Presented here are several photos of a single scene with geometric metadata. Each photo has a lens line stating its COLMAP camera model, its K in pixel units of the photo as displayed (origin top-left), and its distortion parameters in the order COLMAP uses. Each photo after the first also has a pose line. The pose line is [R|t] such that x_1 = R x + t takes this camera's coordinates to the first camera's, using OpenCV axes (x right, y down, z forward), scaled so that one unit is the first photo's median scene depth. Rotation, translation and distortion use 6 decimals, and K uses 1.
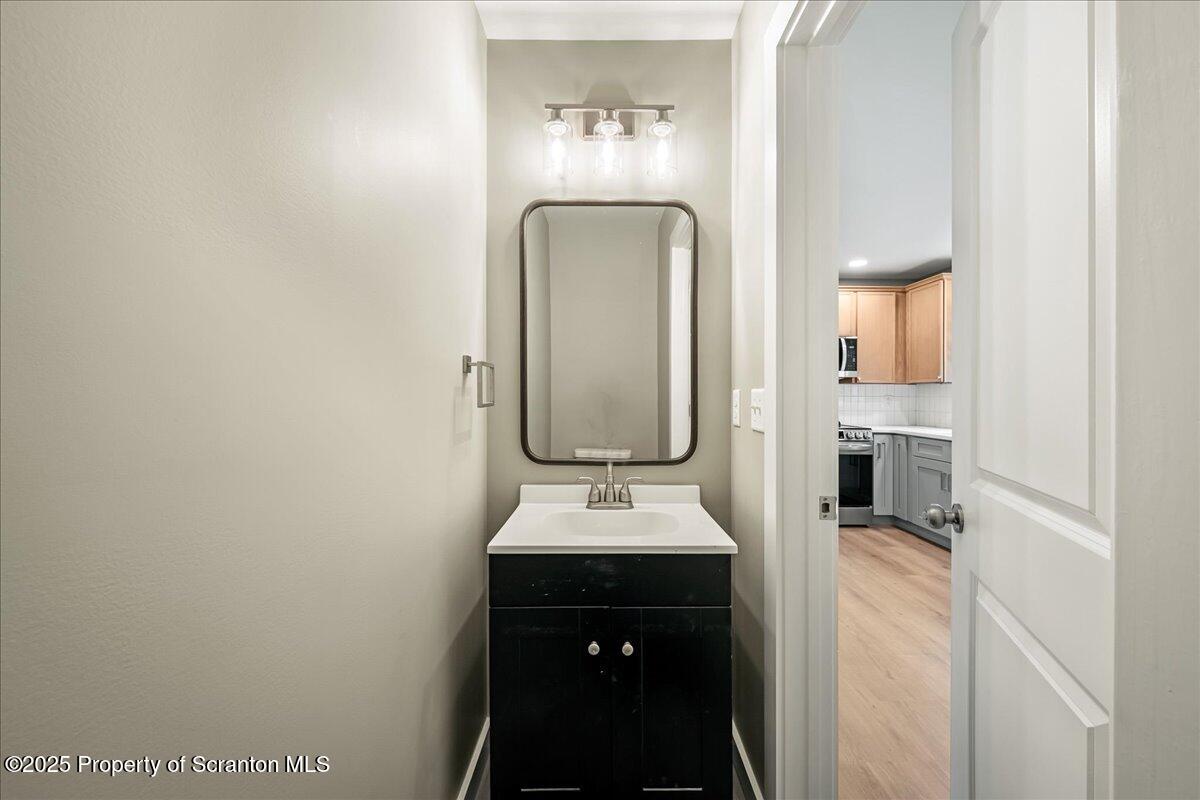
lens RADIAL K [[502.4, 0, 588.3], [0, 502.4, 402.3], [0, 0, 1]] dist [-0.000108, -0.000588]
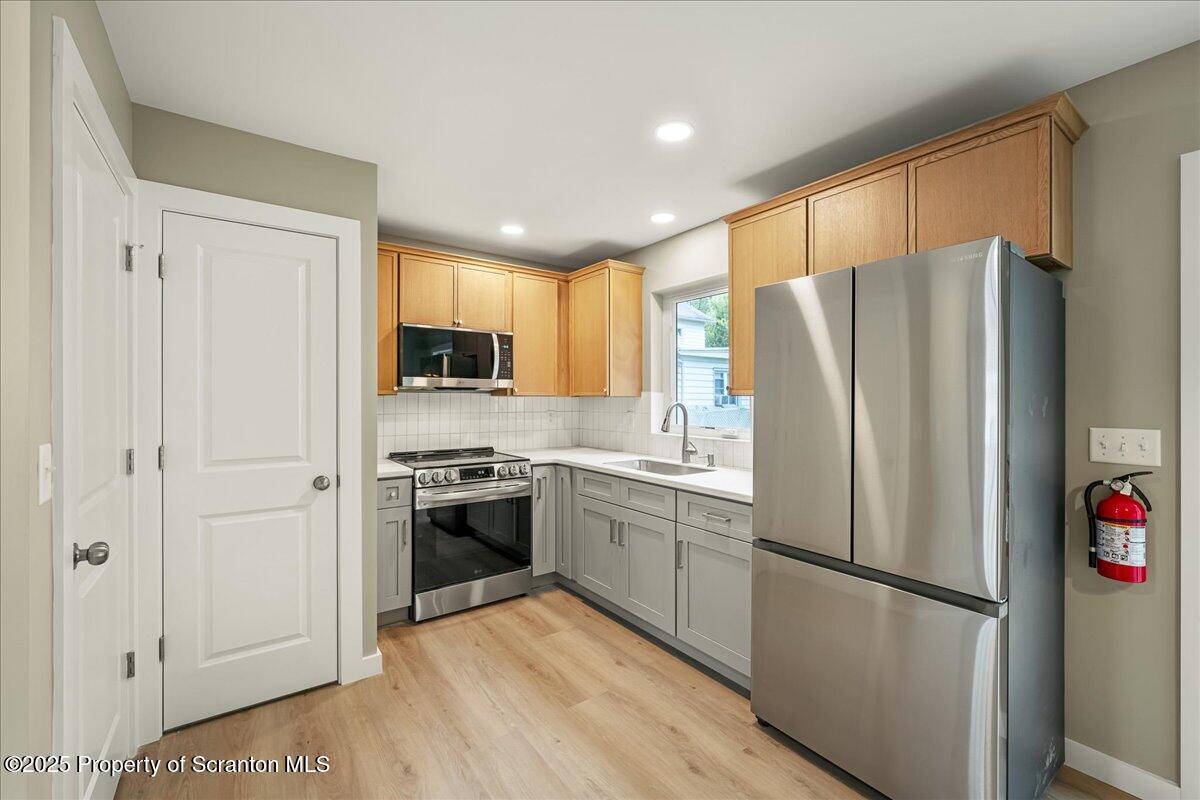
lens RADIAL K [[502.4, 0, 607.7], [0, 502.4, 399.3], [0, 0, 1]] dist [-0.000108, -0.000588]
pose [[0.798754, 0.000615, 0.601657, 0.216750], [0.004232, 0.999969, -0.006640, -0.029285], [-0.601642, 0.007850, 0.798727, 0.351233]]
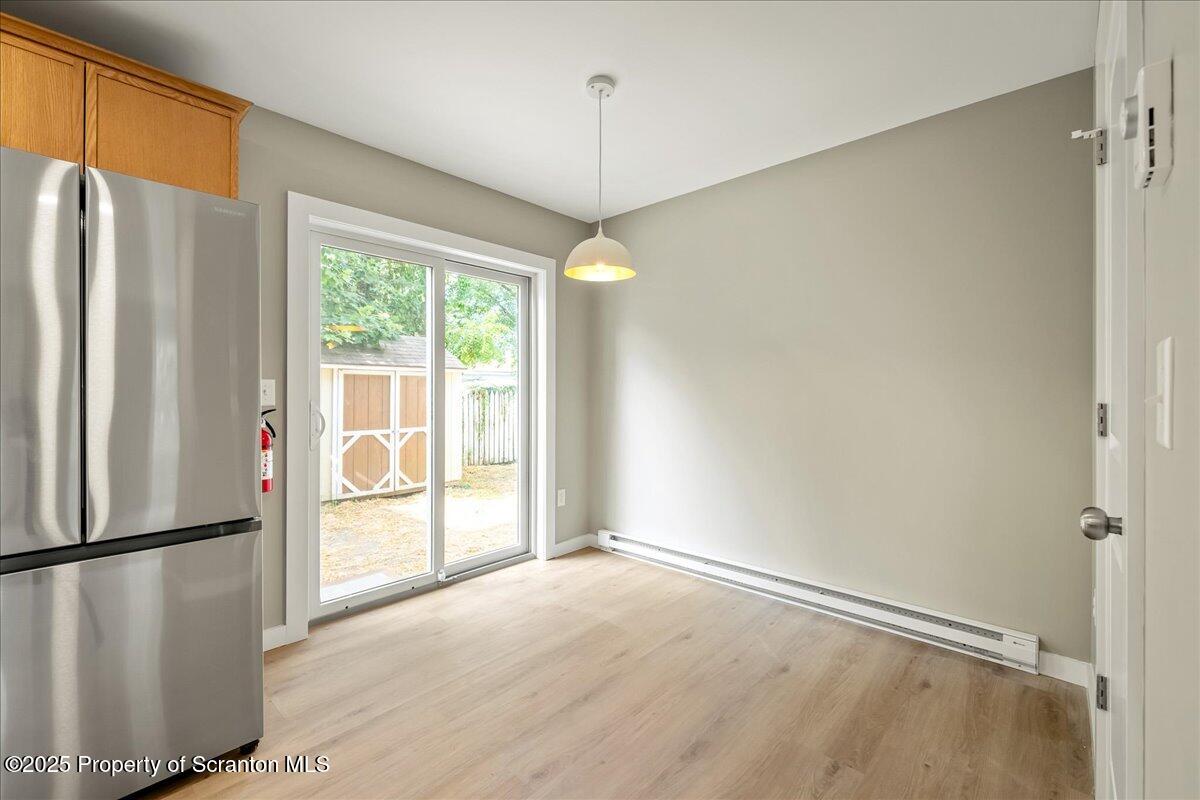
lens RADIAL K [[502.4, 0, 600.8], [0, 502.4, 389.4], [0, 0, 1]] dist [-0.000108, -0.000588]
pose [[-0.742302, 0.003611, 0.670056, 0.166359], [0.009424, 0.999943, 0.005052, 0.003516], [-0.669999, 0.010065, -0.742294, 0.561572]]
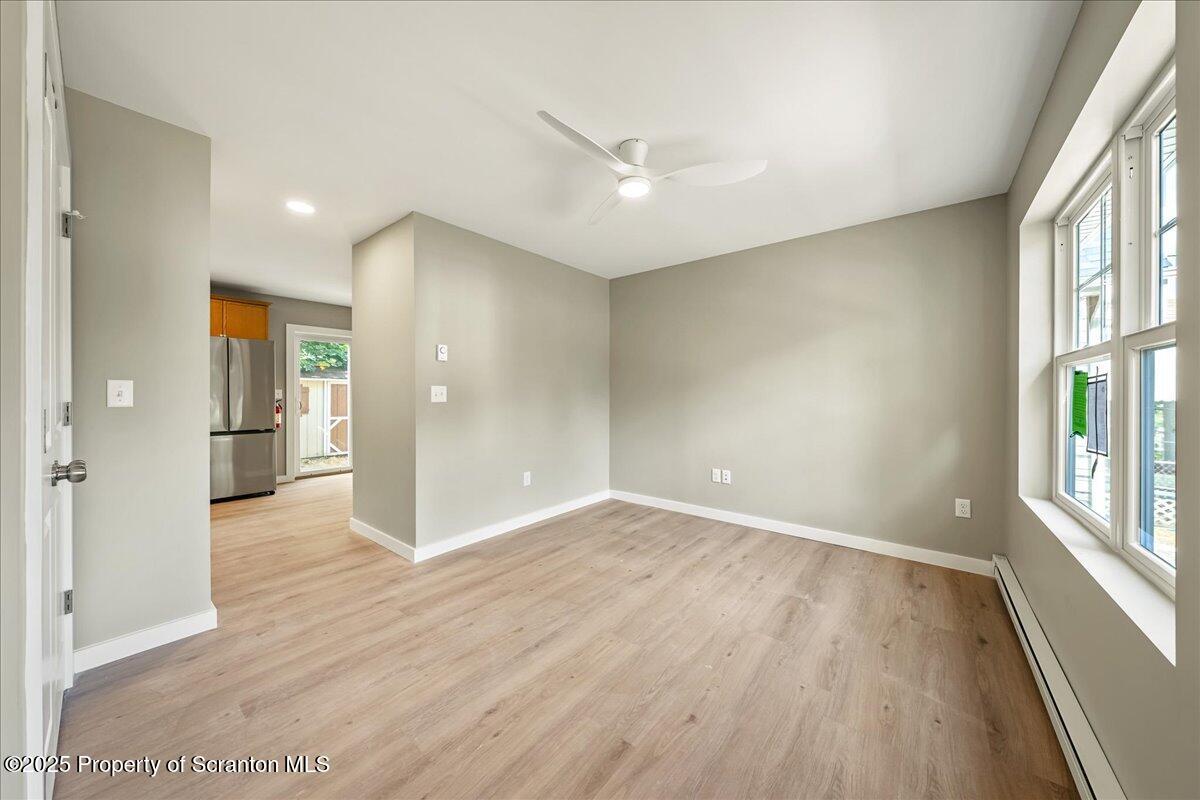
lens RADIAL K [[403.2, 0, 598.7], [0, 403.2, 398.2], [0, 0, 1]] dist [-0.001819, -0.000062]
pose [[-0.784496, -0.006747, 0.620098, -0.717666], [0.005547, 0.999824, 0.017896, 0.001896], [-0.620110, 0.017479, -0.784320, 0.757066]]
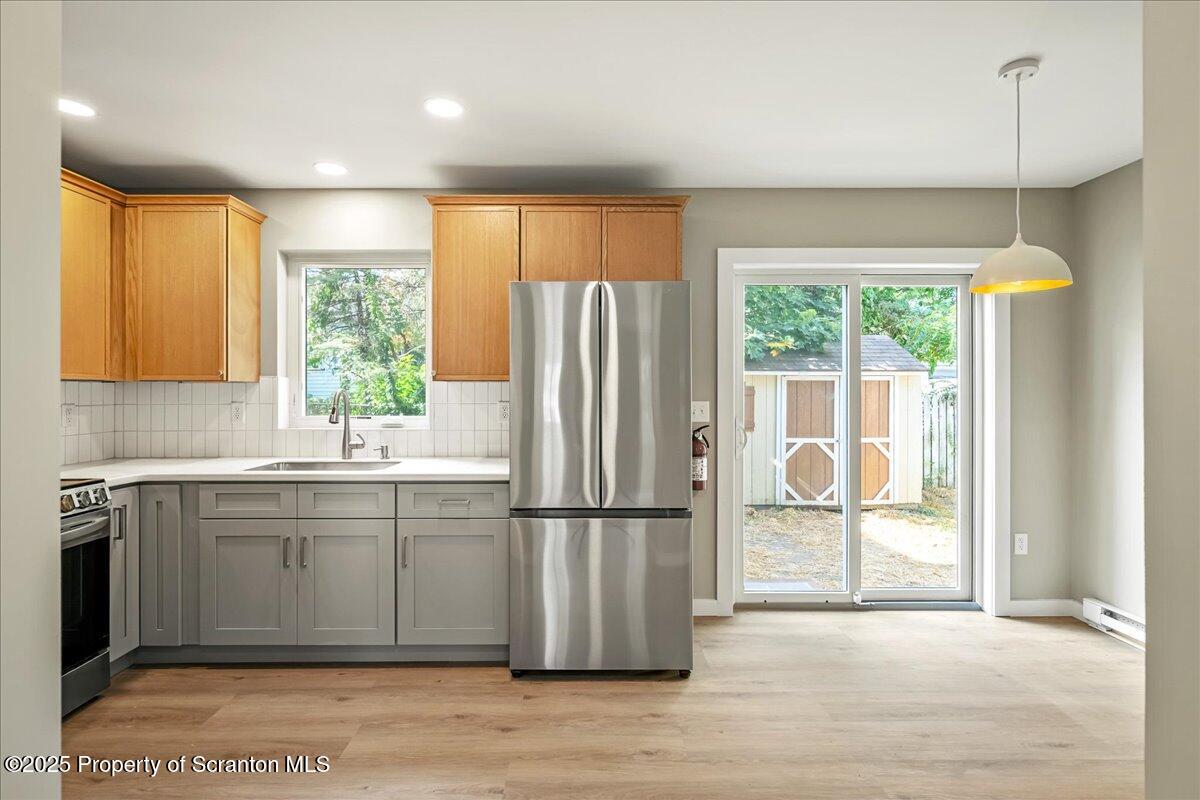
lens RADIAL K [[579.5, 0, 598.4], [0, 579.5, 390.6], [0, 0, 1]] dist [0.006219, 0.000567]
pose [[-0.022309, -0.002401, 0.999748, 0.018079], [0.012531, 0.999918, 0.002681, -0.025150], [-0.999673, 0.012587, -0.022277, 0.561204]]
